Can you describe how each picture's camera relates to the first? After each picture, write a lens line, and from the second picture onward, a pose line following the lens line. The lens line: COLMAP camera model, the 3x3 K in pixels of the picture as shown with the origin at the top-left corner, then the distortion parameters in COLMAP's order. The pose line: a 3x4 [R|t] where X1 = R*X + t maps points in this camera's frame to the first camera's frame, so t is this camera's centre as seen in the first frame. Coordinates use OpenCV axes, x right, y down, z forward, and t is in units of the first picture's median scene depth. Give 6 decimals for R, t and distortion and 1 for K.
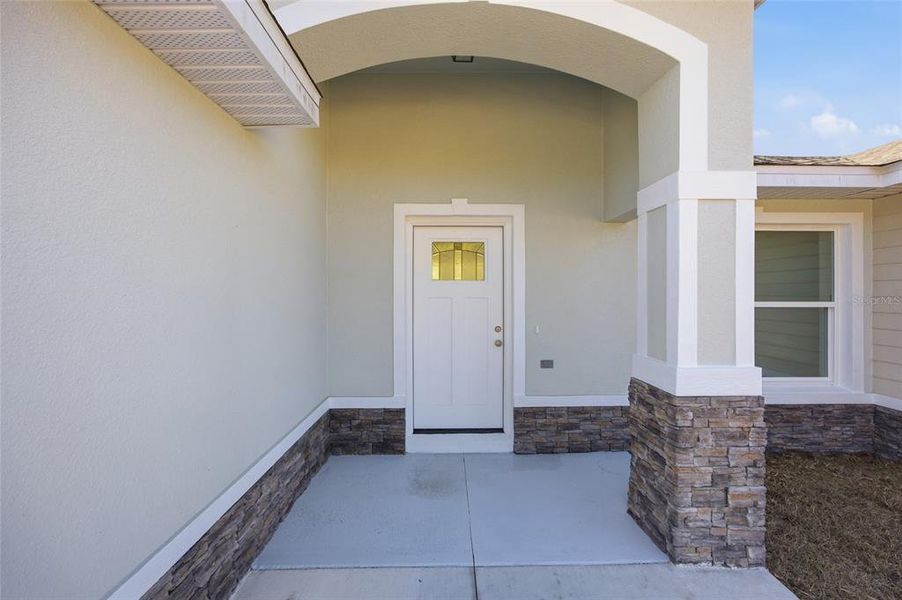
lens RADIAL K [[372.6, 0, 450.5], [0, 372.6, 287.6], [0, 0, 1]] dist [-0.037205, 0.014612]
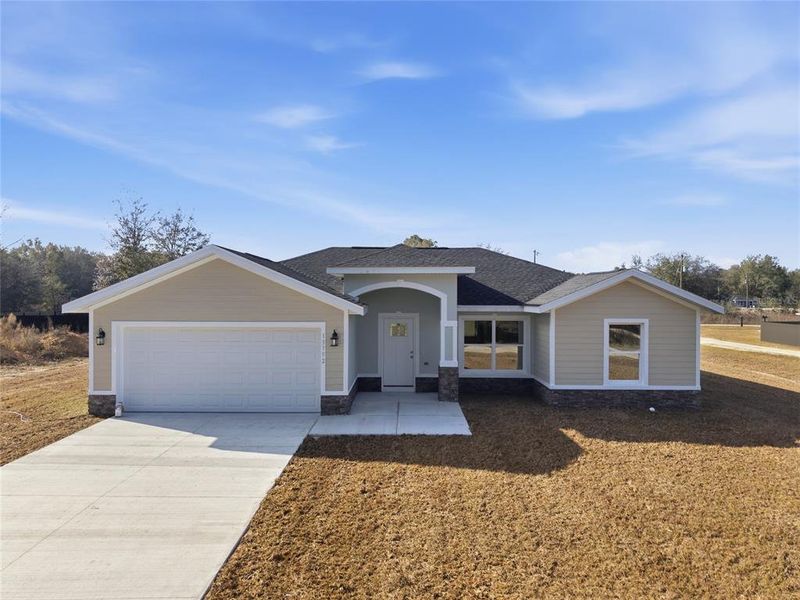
lens RADIAL K [[525.6, 0, 400.0], [0, 525.6, 300.0], [0, 0, 1]] dist [0.033537, 0.000121]
pose [[0.999893, 0.004032, -0.014088, 0.098966], [-0.003786, 0.999841, 0.017454, -0.417160], [0.014156, -0.017398, 0.999748, -3.501335]]
